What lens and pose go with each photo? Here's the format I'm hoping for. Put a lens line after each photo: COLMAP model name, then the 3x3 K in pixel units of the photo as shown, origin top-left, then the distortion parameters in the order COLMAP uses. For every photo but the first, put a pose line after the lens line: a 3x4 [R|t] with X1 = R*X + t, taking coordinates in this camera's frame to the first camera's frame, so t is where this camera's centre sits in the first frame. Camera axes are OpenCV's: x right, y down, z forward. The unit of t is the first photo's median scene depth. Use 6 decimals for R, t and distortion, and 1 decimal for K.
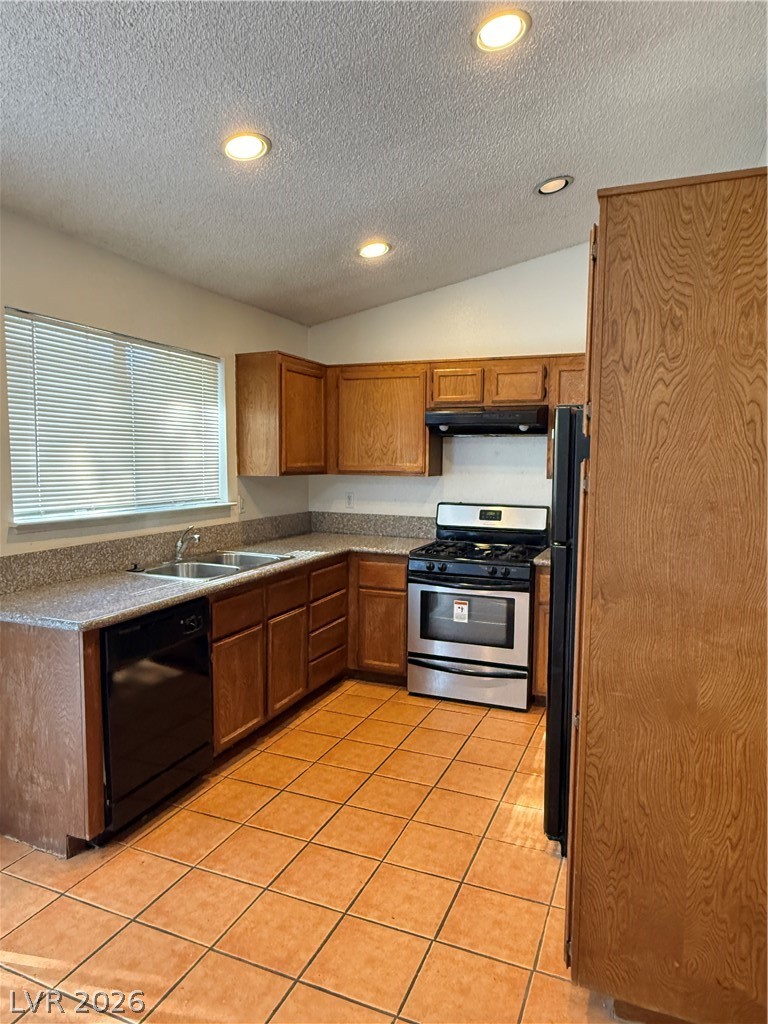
lens RADIAL K [[665.4, 0, 380.8], [0, 665.4, 514.7], [0, 0, 1]] dist [0.000481, 0.001780]
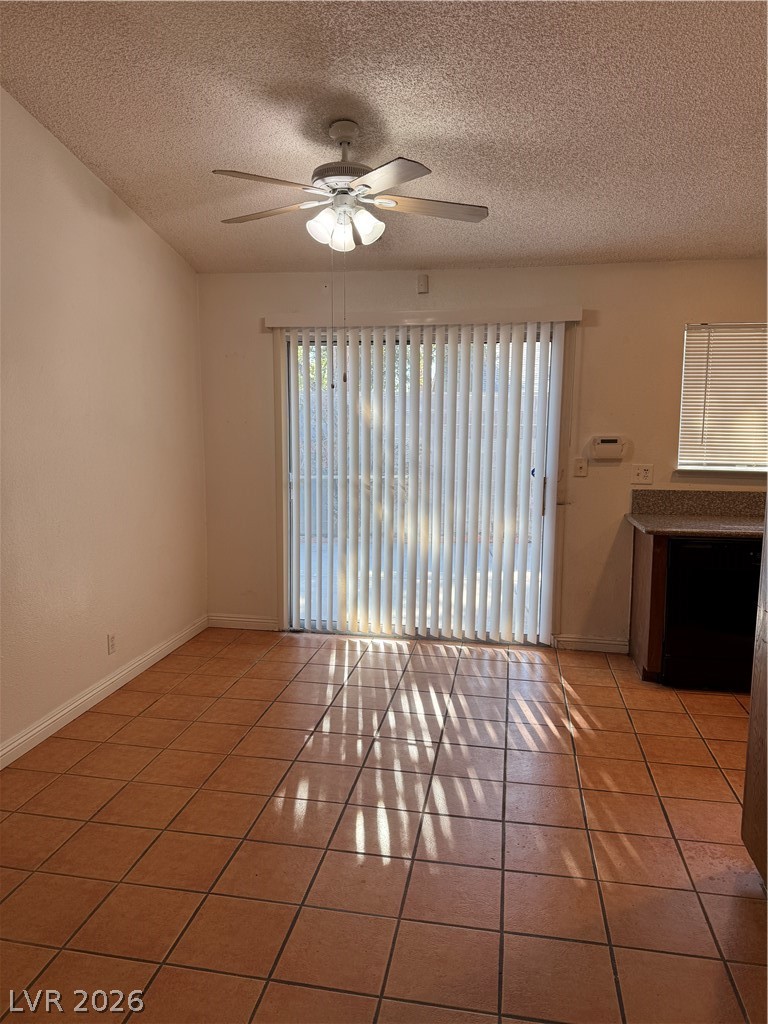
lens RADIAL K [[718.6, 0, 374.6], [0, 718.6, 515.8], [0, 0, 1]] dist [0.120171, -0.187717]
pose [[0.204776, 0.117040, -0.971786, 0.655958], [-0.087182, 0.991060, 0.100990, 0.007078], [0.974918, 0.064042, 0.213149, -0.007018]]
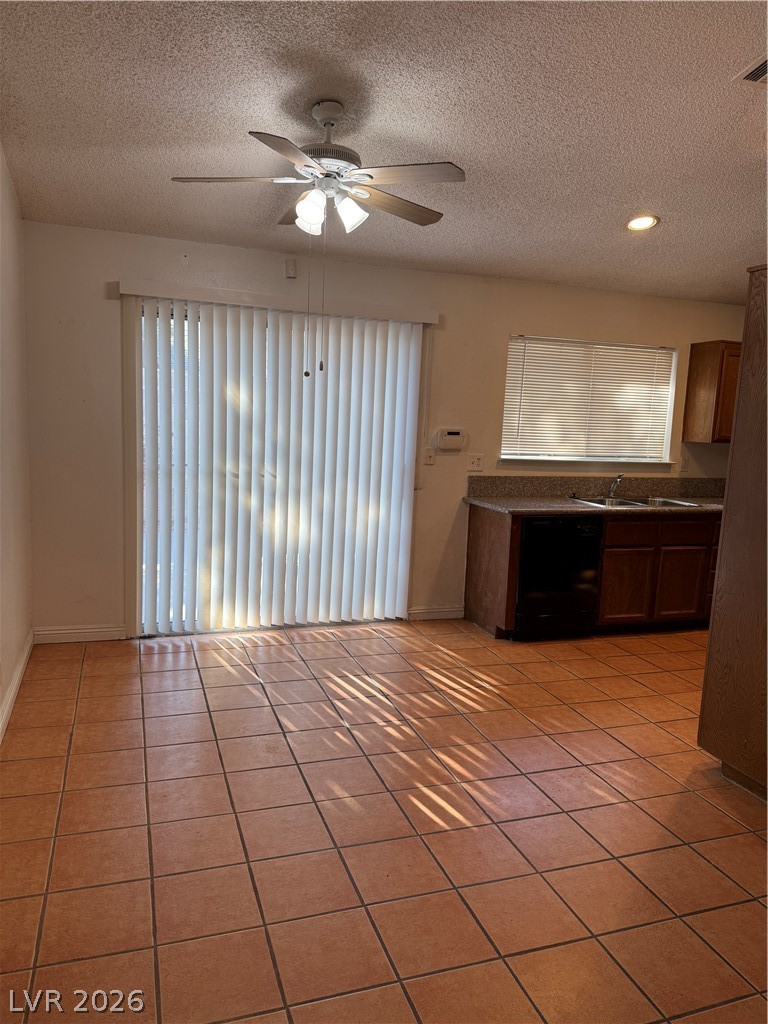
lens RADIAL K [[718.6, 0, 374.6], [0, 718.6, 515.8], [0, 0, 1]] dist [0.120171, -0.187717]
pose [[0.664393, 0.125135, -0.736833, 0.473176], [-0.099840, 0.991908, 0.078430, 0.033916], [0.740685, 0.021457, 0.671510, -0.385581]]
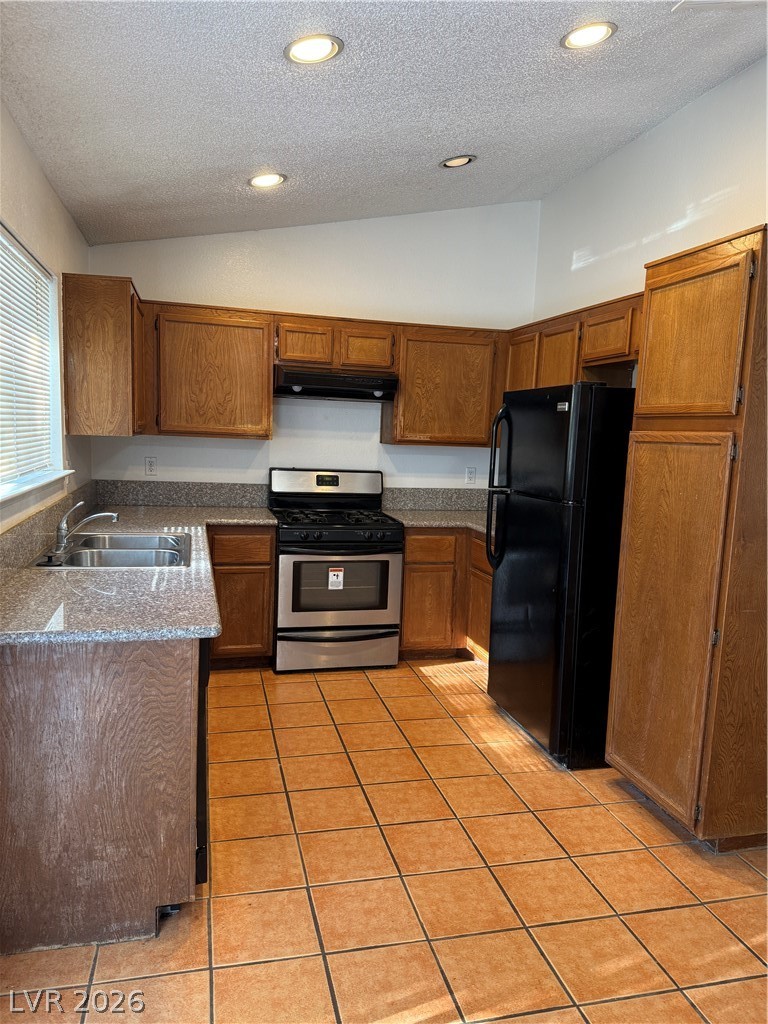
lens RADIAL K [[718.6, 0, 374.6], [0, 718.6, 515.8], [0, 0, 1]] dist [0.120171, -0.187717]
pose [[0.799890, -0.050102, 0.598052, -0.479266], [0.019007, 0.998124, 0.058196, -0.008806], [-0.599846, -0.035183, 0.799342, 0.121961]]
